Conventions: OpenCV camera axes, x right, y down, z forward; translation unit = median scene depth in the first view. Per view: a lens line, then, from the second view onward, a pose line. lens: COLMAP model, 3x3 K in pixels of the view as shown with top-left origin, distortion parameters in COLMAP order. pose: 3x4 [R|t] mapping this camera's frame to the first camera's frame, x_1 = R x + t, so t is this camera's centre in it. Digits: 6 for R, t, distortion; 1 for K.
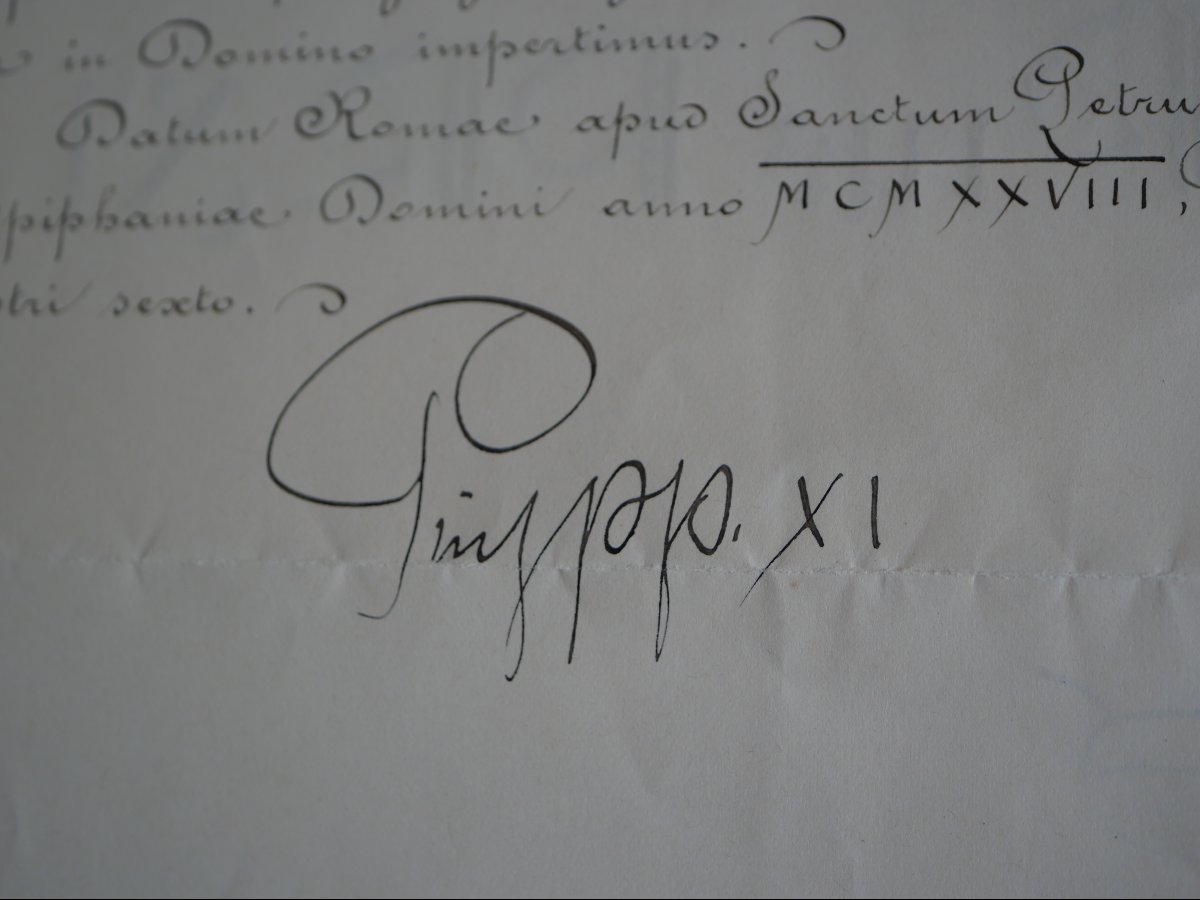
lens RADIAL K [[2107.2, 0, 600.0], [0, 2107.2, 449.9], [0, 0, 1]] dist [0.008650, 0.000000]
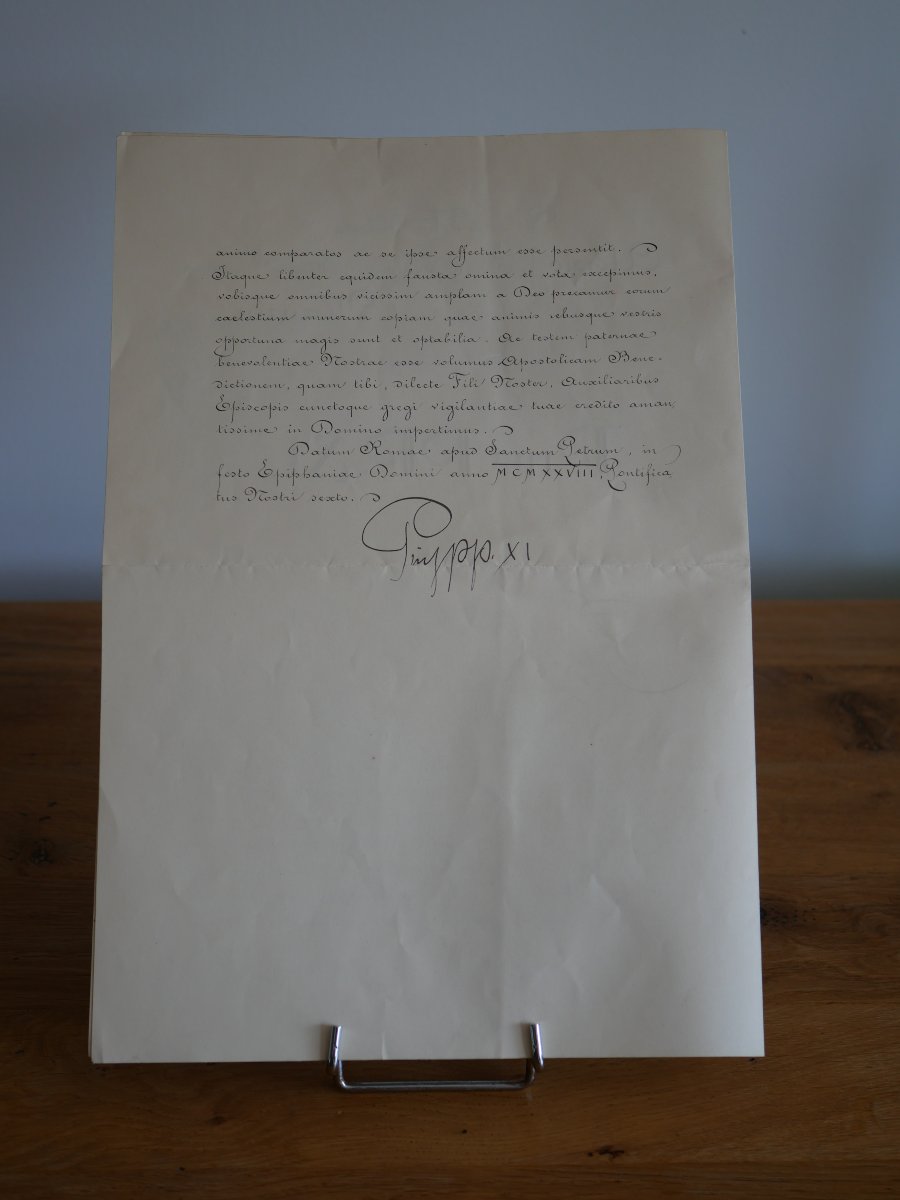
lens RADIAL K [[2107.2, 0, 450.6], [0, 2107.2, 602.2], [0, 0, 1]] dist [0.008650, 0.000000]
pose [[0.968346, 0.017654, 0.248987, -0.925296], [0.012526, 0.992802, -0.119108, 0.554456], [-0.249298, 0.118456, 0.961155, -2.556953]]
